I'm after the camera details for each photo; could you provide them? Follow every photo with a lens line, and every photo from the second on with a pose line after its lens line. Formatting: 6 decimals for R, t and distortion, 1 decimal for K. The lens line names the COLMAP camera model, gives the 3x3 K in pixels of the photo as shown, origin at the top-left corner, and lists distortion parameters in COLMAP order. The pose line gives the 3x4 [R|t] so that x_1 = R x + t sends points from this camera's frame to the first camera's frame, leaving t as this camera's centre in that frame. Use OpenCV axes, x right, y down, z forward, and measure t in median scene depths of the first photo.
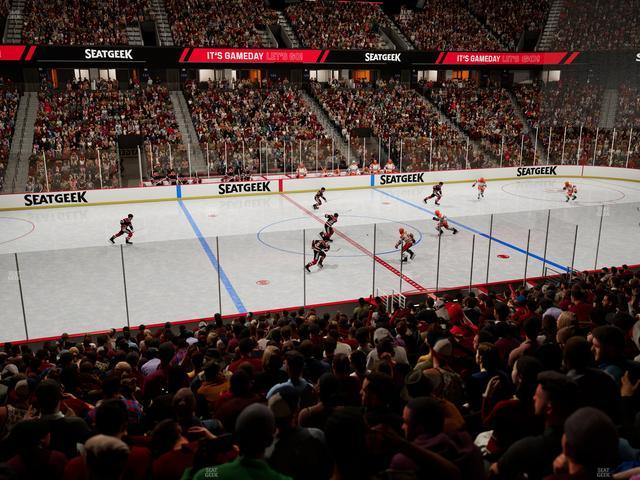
lens RADIAL K [[603.0, 0, 320.0], [0, 603.0, 240.0], [0, 0, 1]] dist [0.002345, 0.001952]
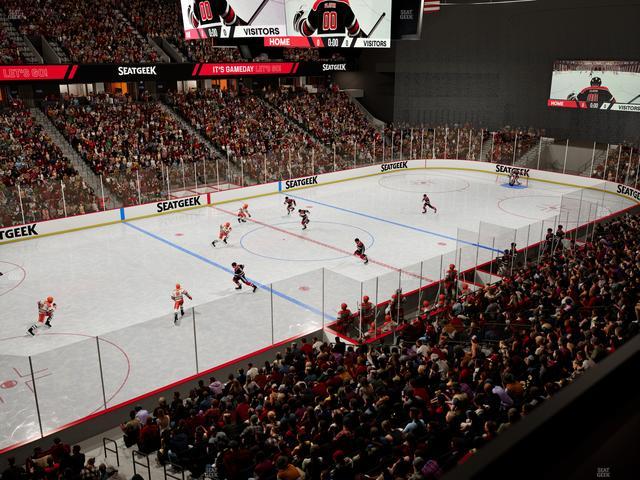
lens RADIAL K [[594.5, 0, 321.1], [0, 594.5, 249.7], [0, 0, 1]] dist [0.001846, -0.009263]
pose [[0.922405, -0.121446, 0.366634, -0.278888], [0.102027, 0.992175, 0.071966, -0.053158], [-0.372505, -0.028975, 0.927578, -0.092350]]
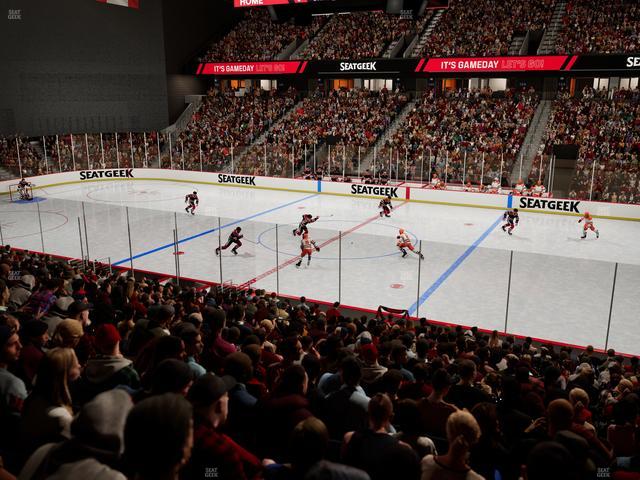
lens RADIAL K [[603.0, 0, 320.0], [0, 603.0, 240.0], [0, 0, 1]] dist [0.002345, 0.001952]
pose [[0.702827, 0.175476, -0.689378, 0.525696], [-0.185267, 0.980807, 0.060776, -0.046230], [0.686811, 0.085004, 0.721848, 0.172065]]
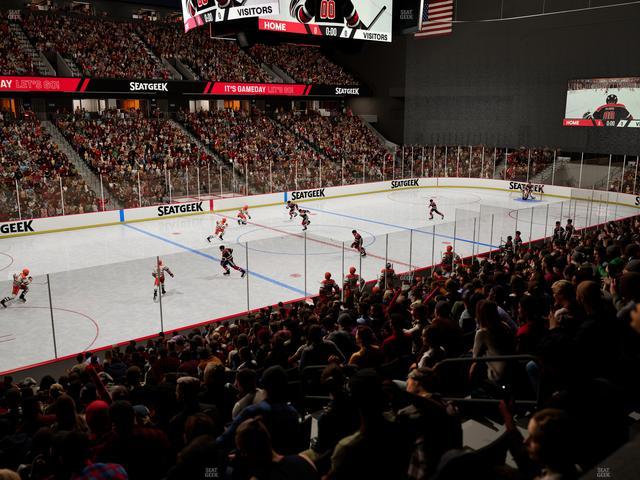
lens RADIAL K [[597.3, 0, 321.2], [0, 597.3, 246.2], [0, 0, 1]] dist [0.001312, -0.000237]
pose [[0.937469, -0.079289, 0.338918, -0.244443], [0.091075, 0.995663, -0.018988, 0.021584], [-0.335943, 0.048668, 0.940624, -0.078922]]
